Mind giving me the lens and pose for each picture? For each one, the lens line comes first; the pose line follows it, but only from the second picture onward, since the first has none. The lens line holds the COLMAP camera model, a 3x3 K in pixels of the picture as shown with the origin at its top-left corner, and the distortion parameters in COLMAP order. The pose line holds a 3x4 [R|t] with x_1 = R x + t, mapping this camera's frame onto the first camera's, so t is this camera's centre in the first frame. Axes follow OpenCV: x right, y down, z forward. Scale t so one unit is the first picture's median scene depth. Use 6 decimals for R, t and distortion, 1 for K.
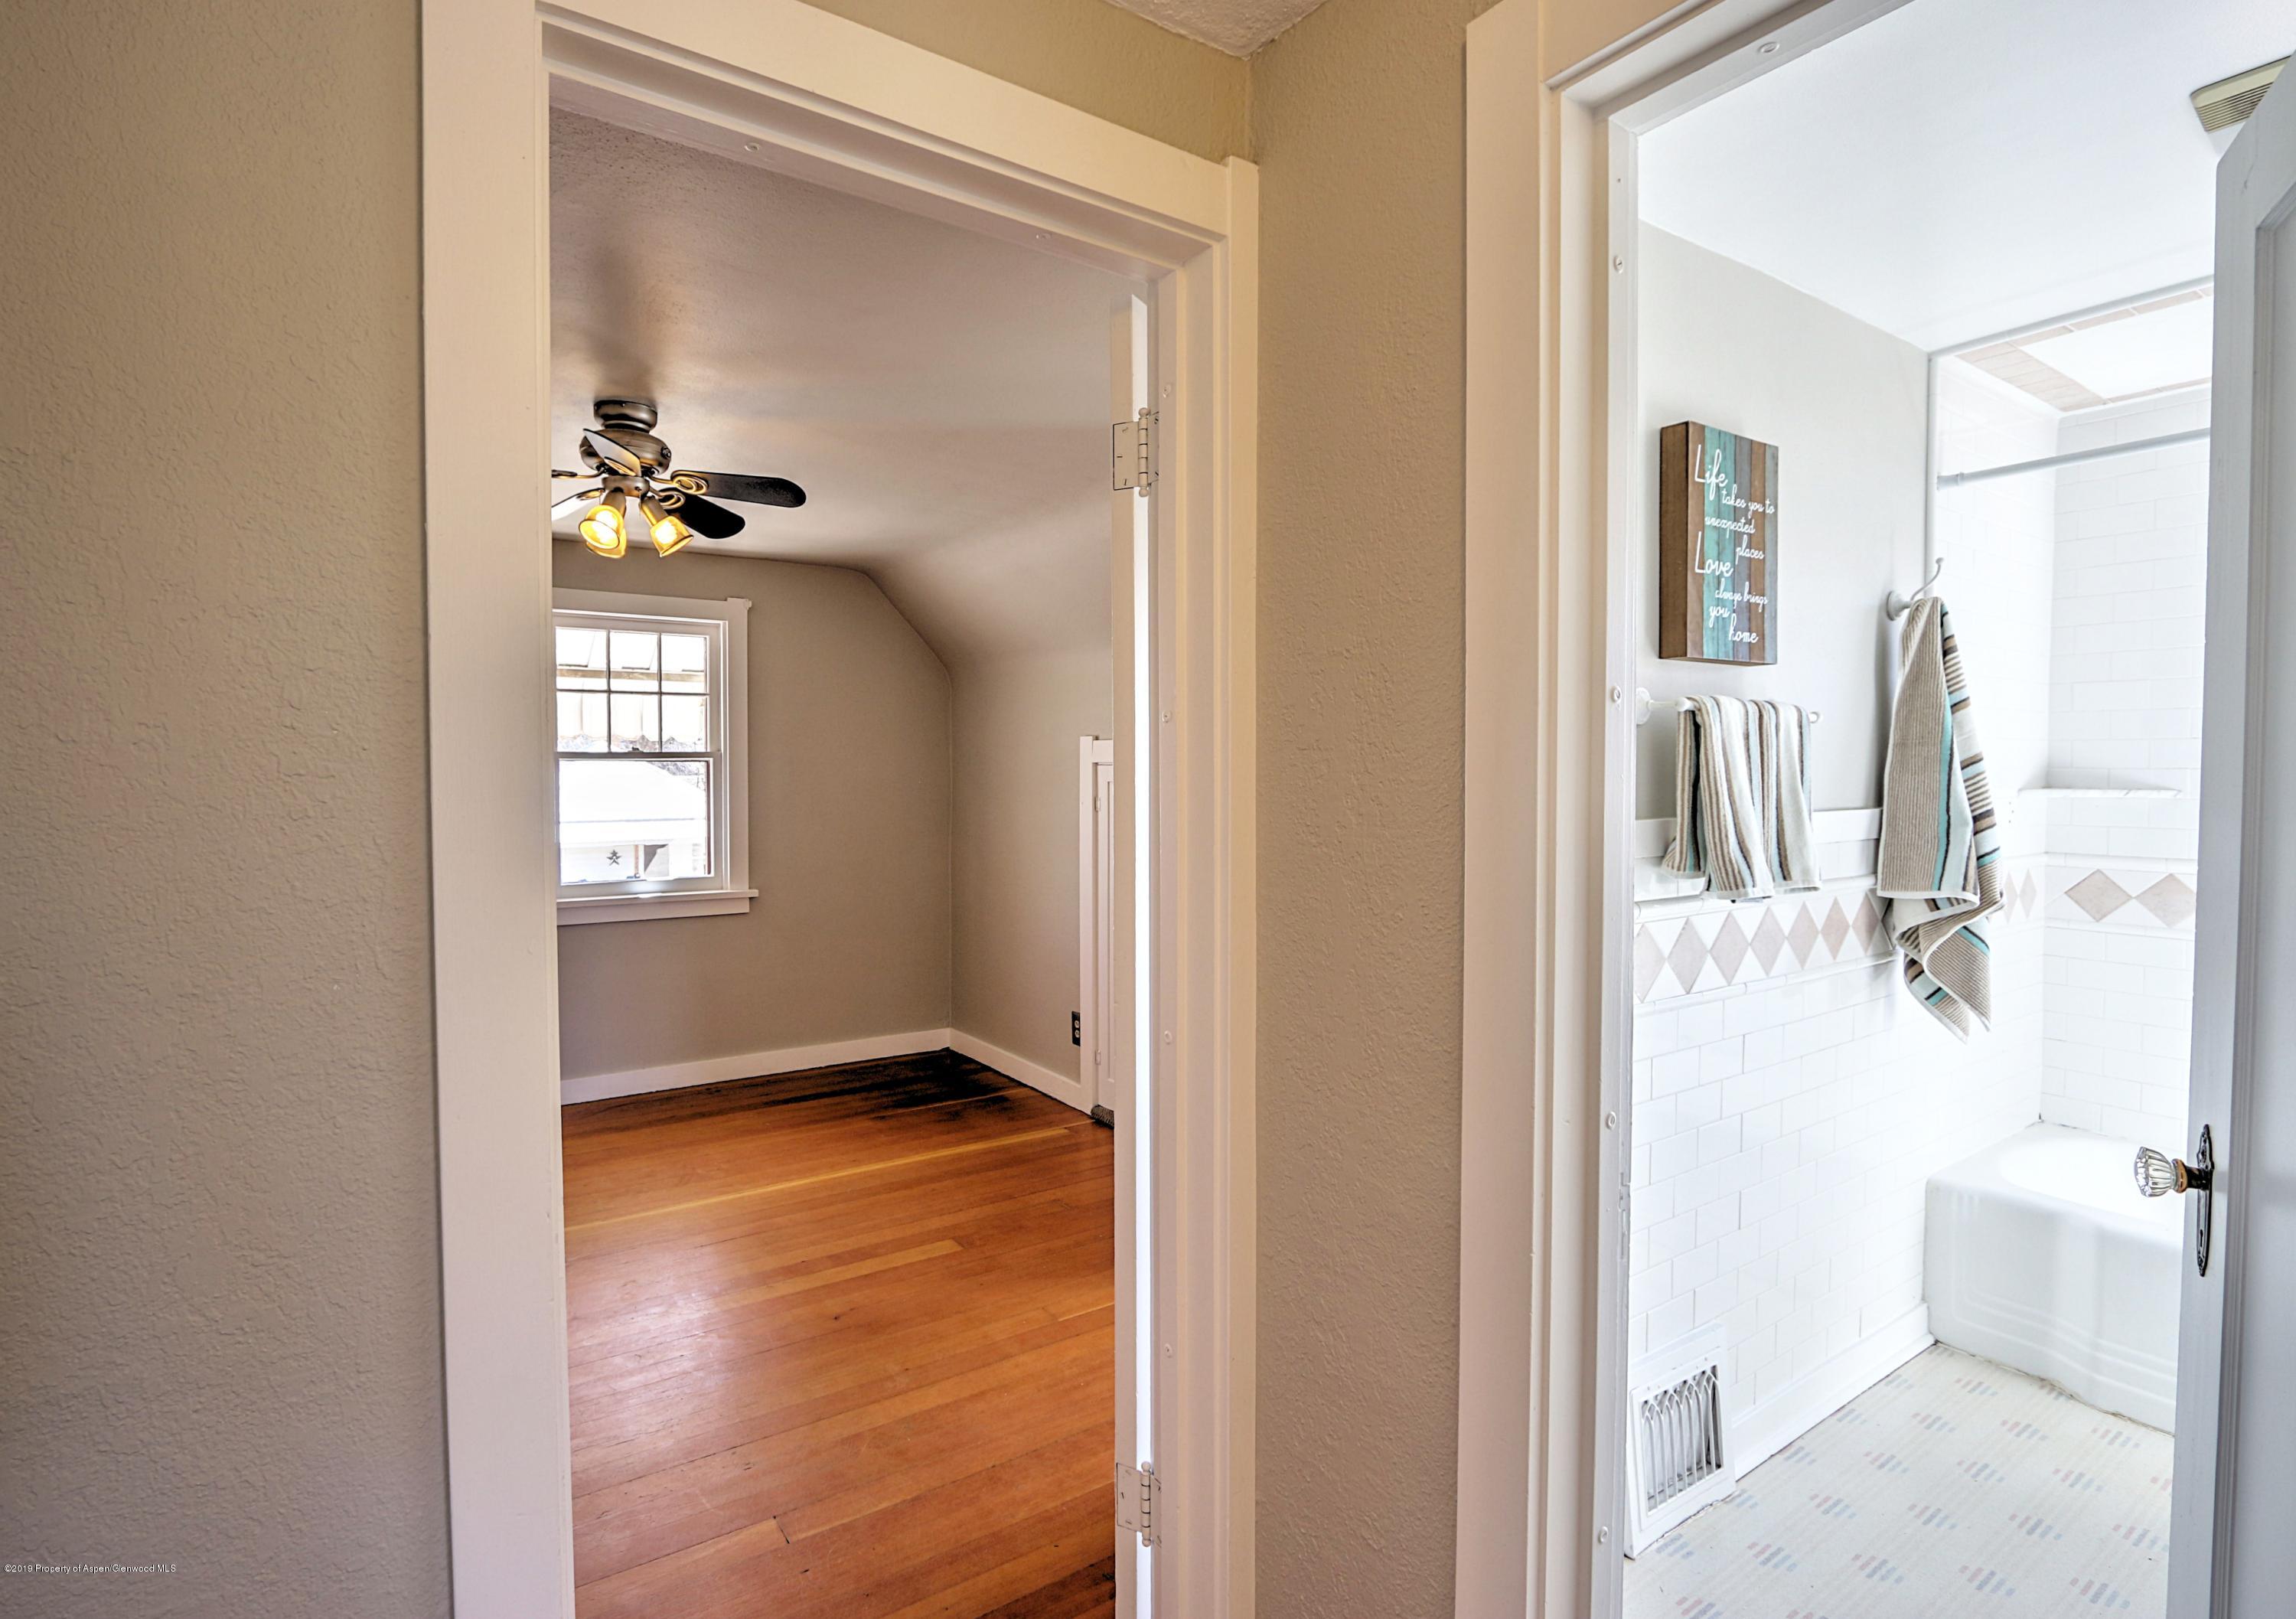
lens RADIAL K [[1123.6, 0, 1061.0], [0, 1123.6, 793.8], [0, 0, 1]] dist [-0.004267, -0.001215]
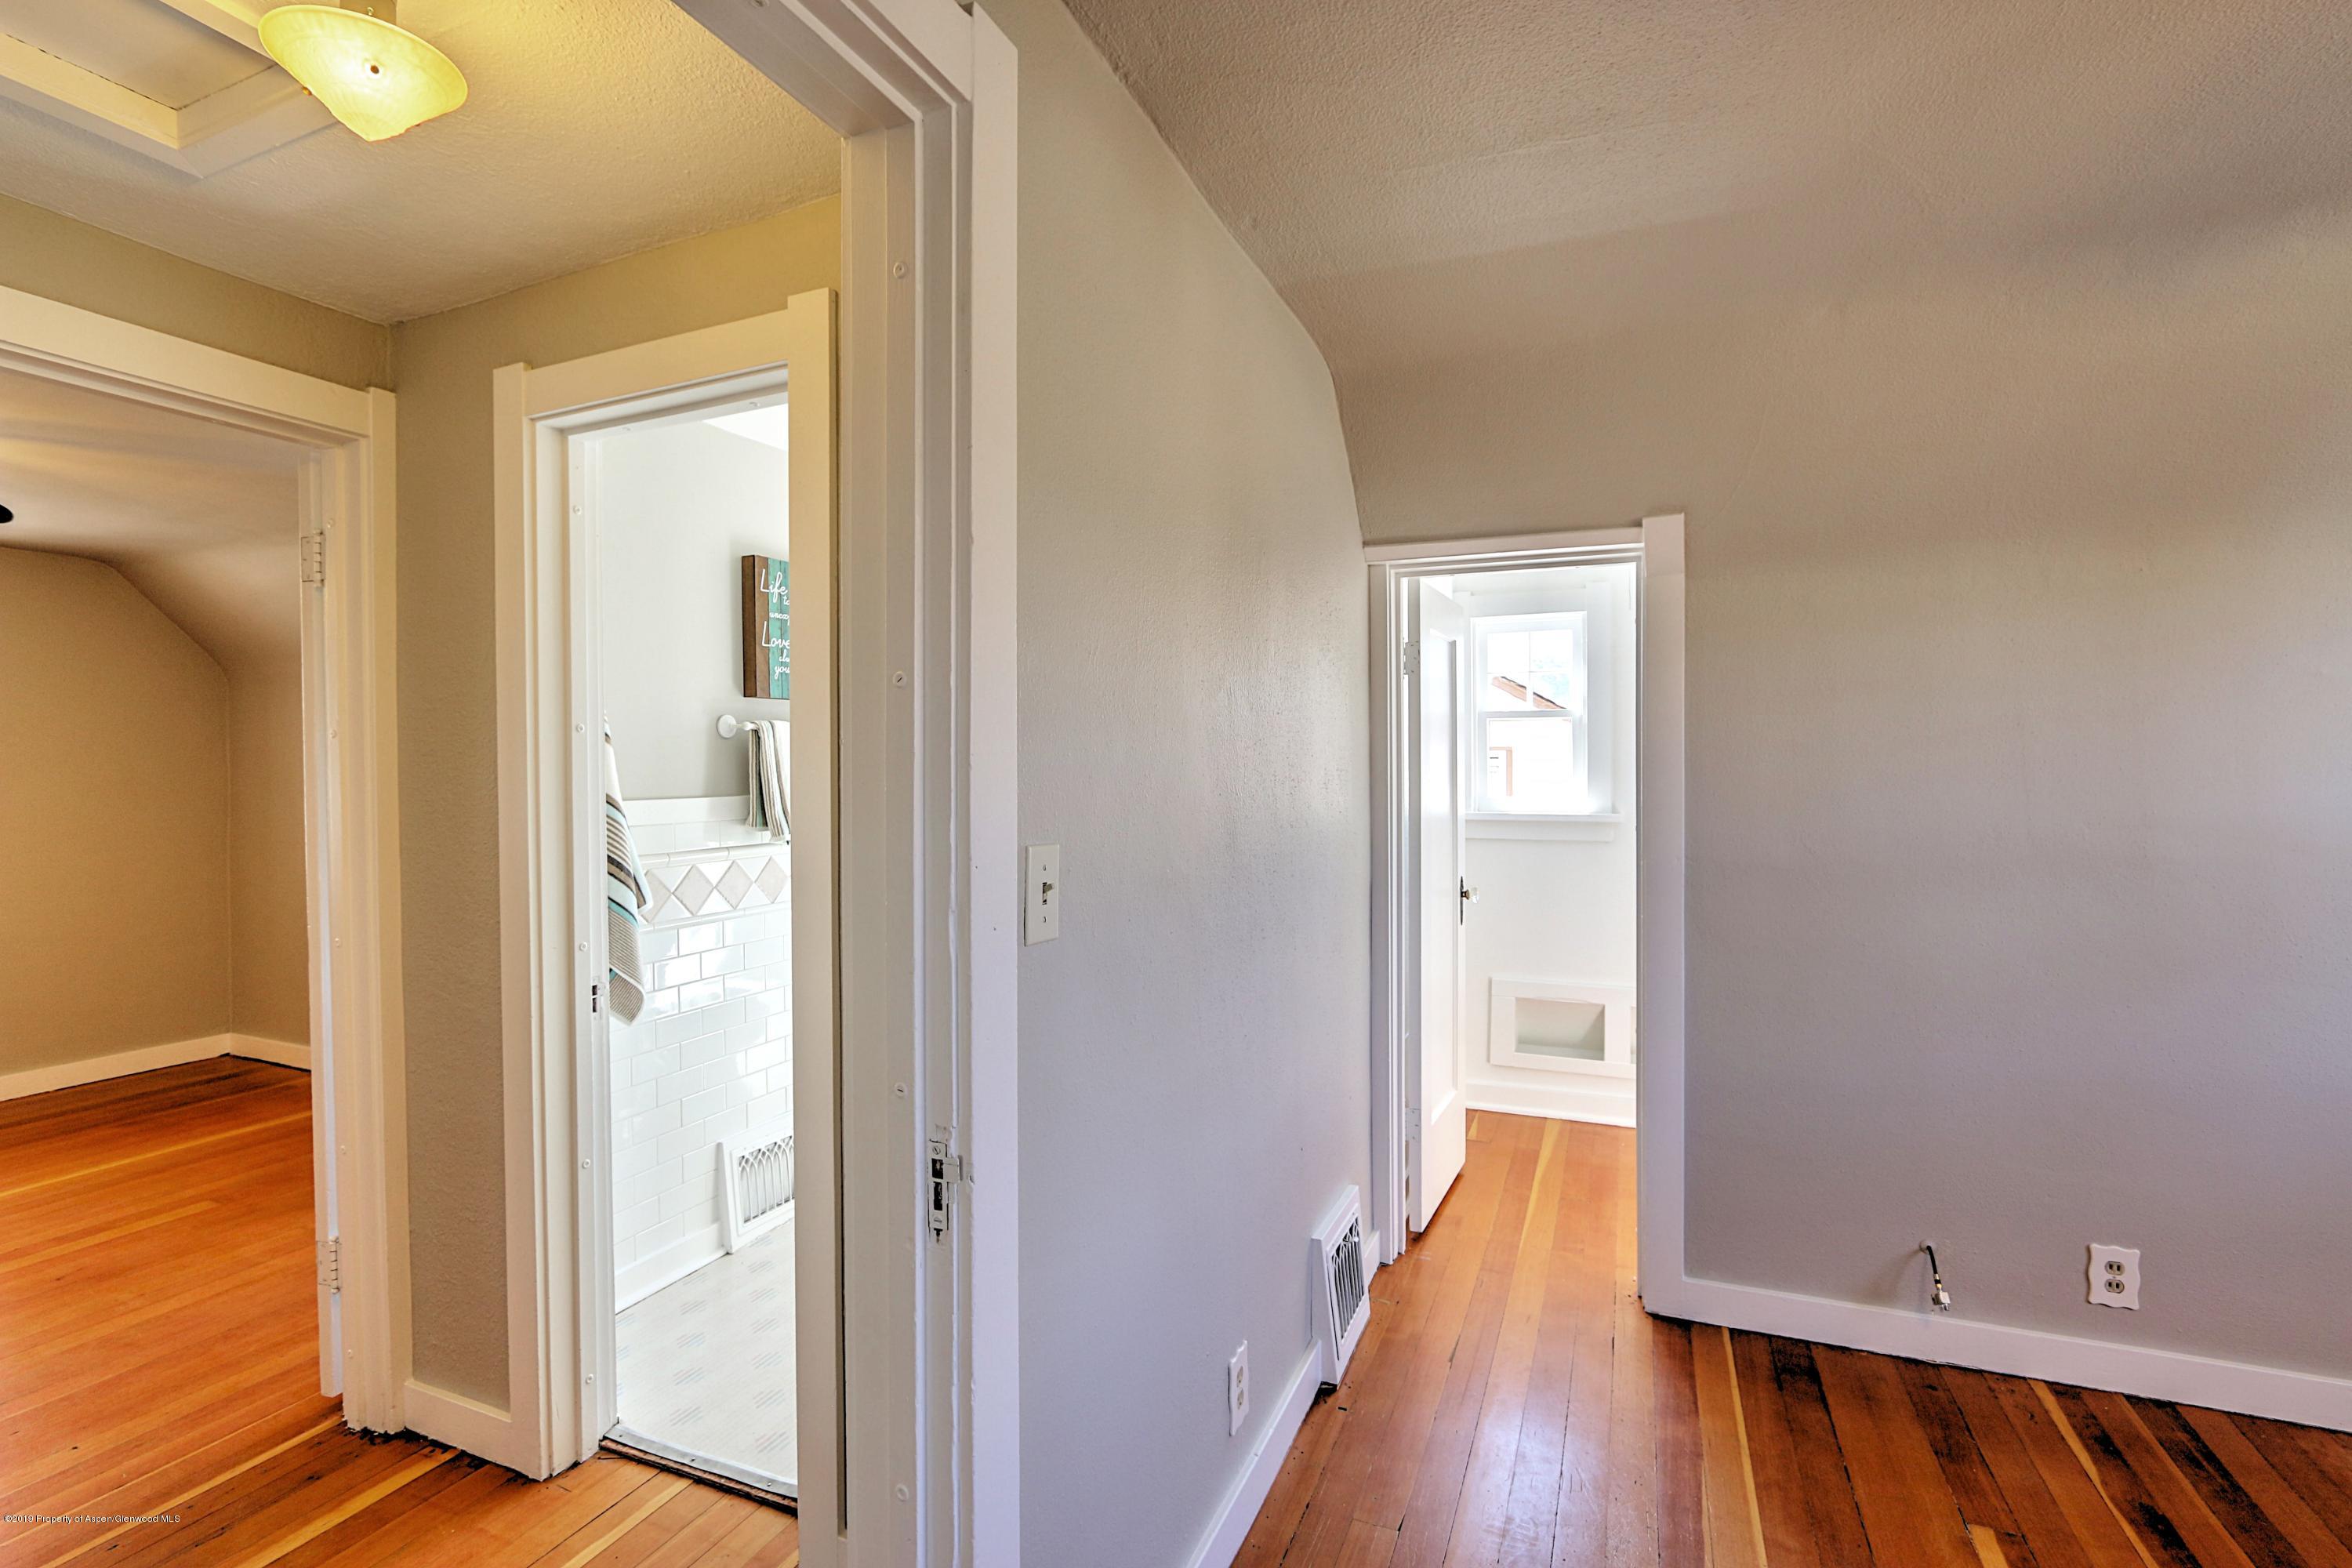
lens RADIAL K [[1079.7, 0, 1163.8], [0, 1079.7, 772.2], [0, 0, 1]] dist [-0.022715, 0.005620]
pose [[0.828080, -0.010065, 0.560520, 0.138301], [0.018133, 0.999797, -0.008835, 0.011145], [-0.560317, 0.017480, 0.828094, -0.537563]]
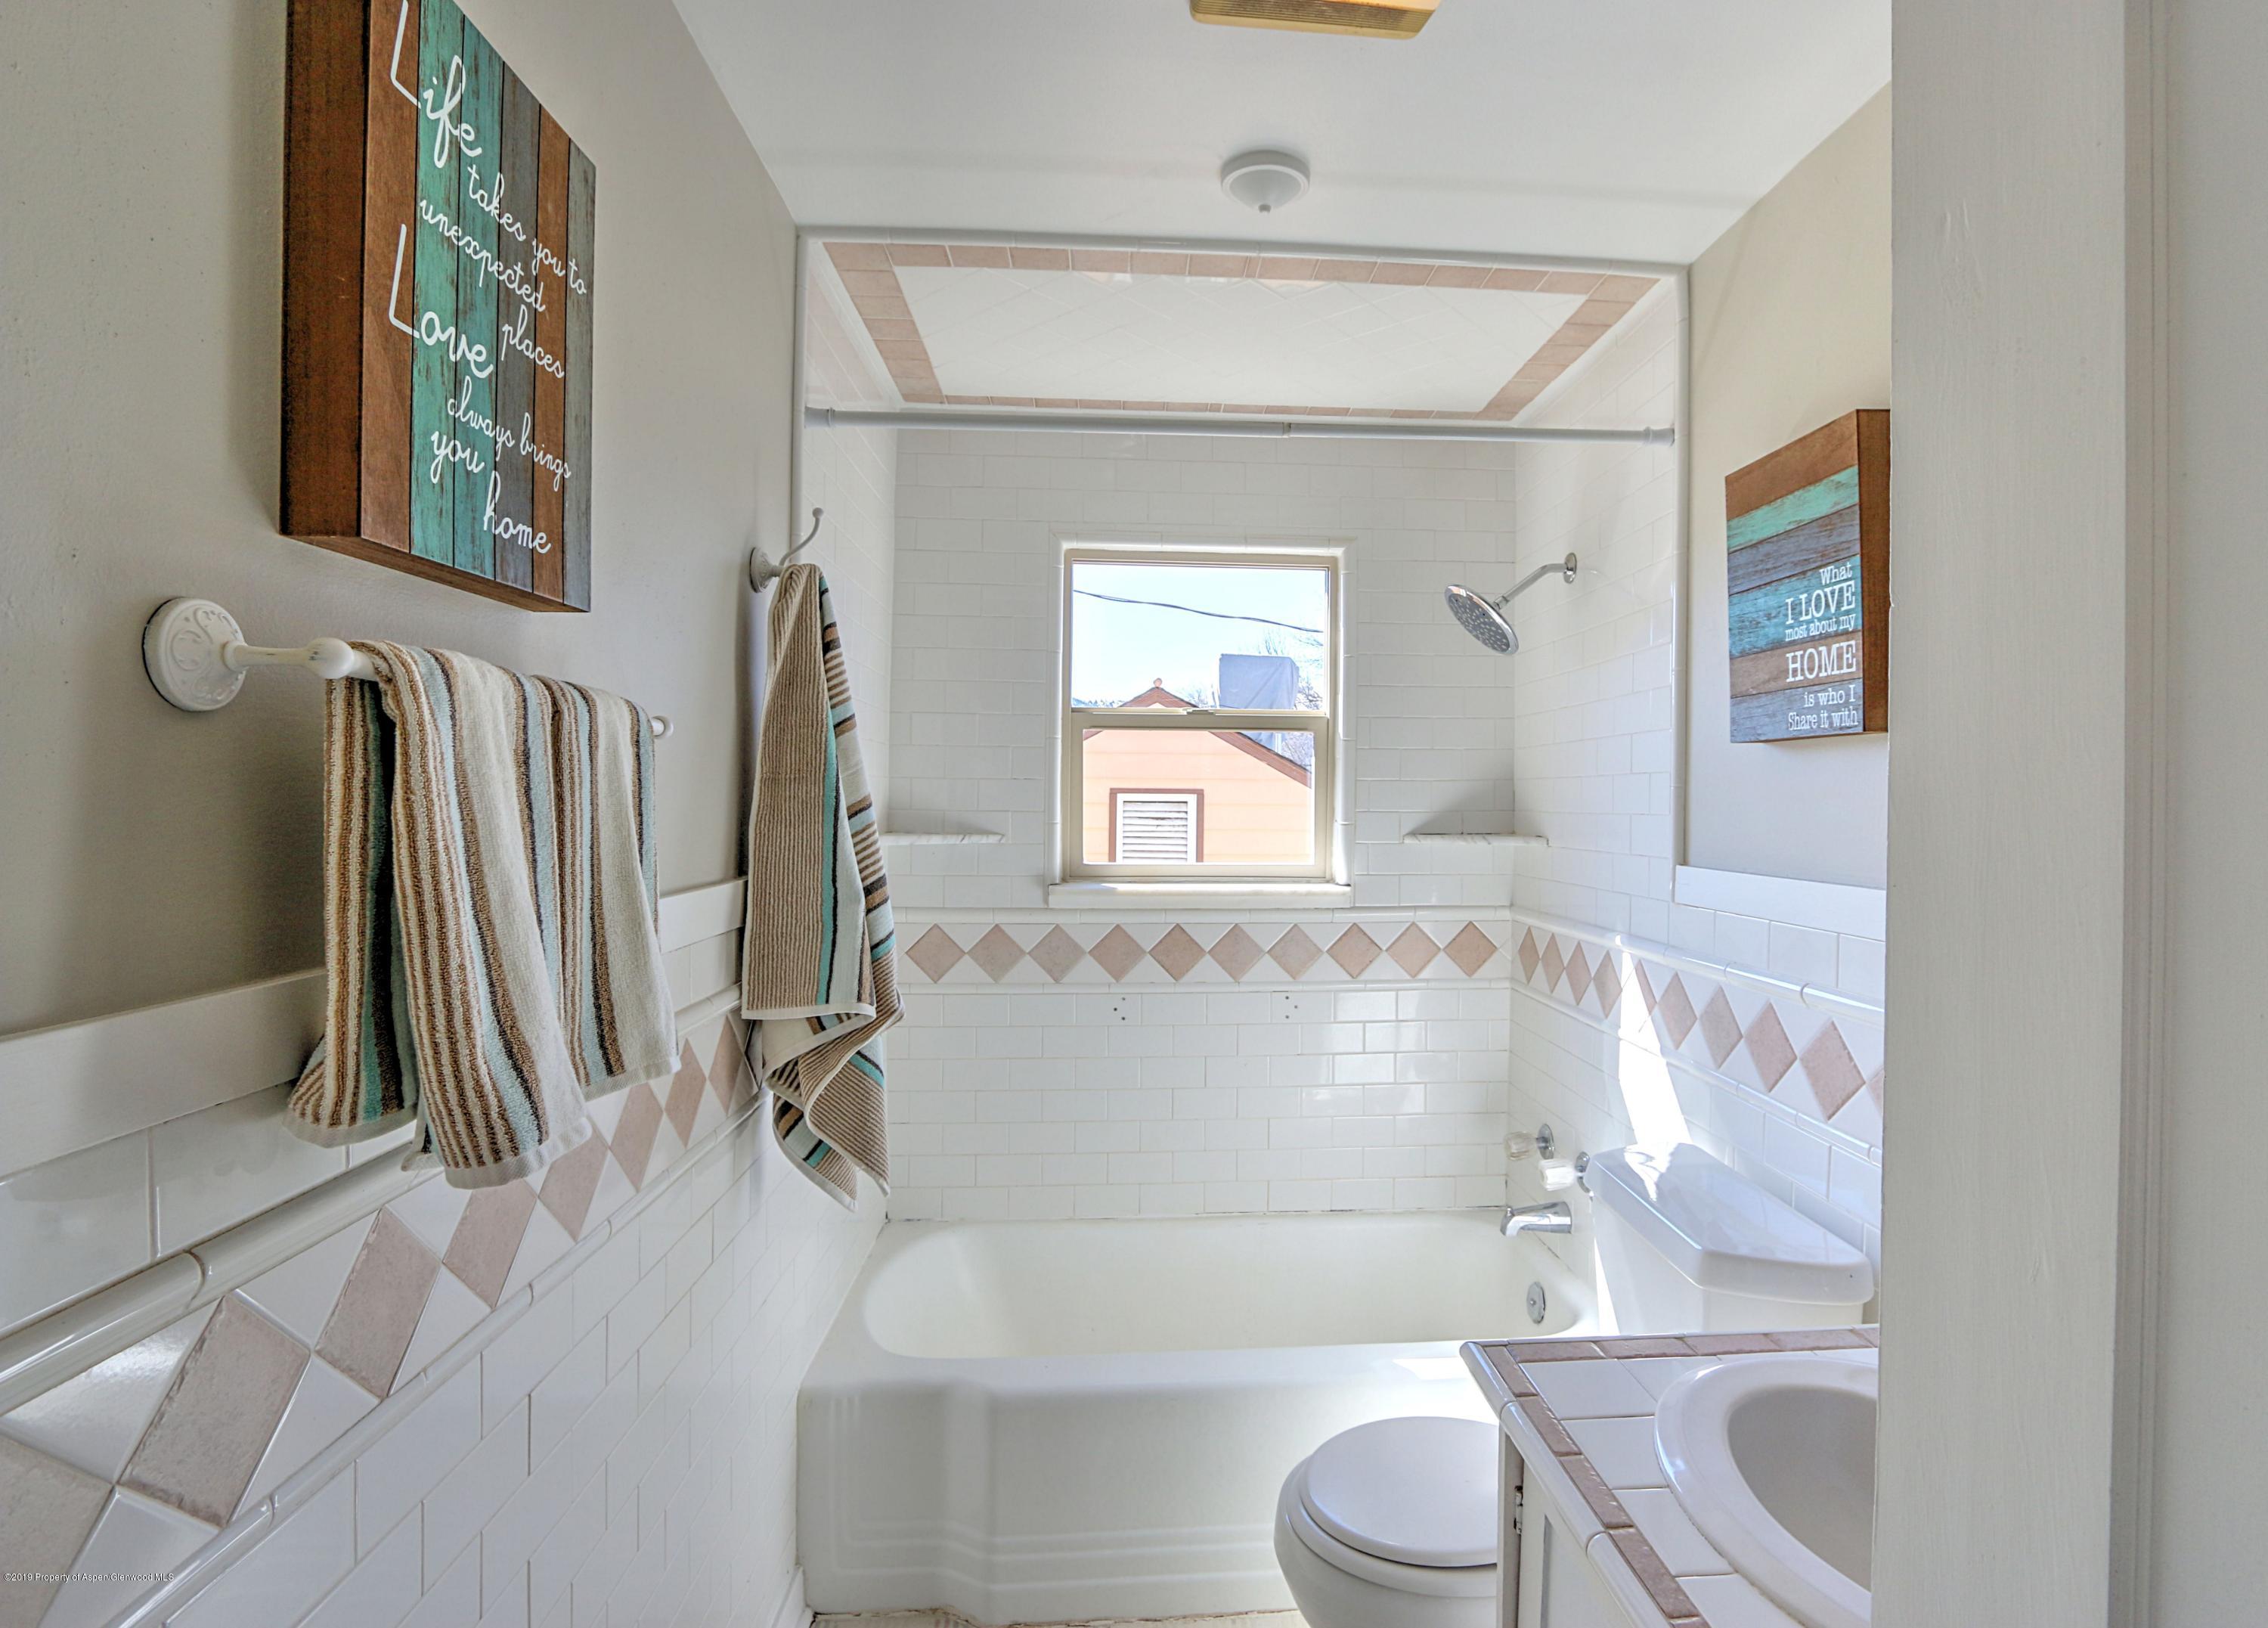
lens RADIAL K [[1094.9, 0, 1215.0], [0, 1094.9, 803.9], [0, 0, 1]] dist [-0.020944, 0.000335]
pose [[0.456063, 0.002141, 0.889945, 0.309586], [0.008481, 0.999941, -0.006751, -0.024532], [-0.889907, 0.010627, 0.456018, 0.491750]]
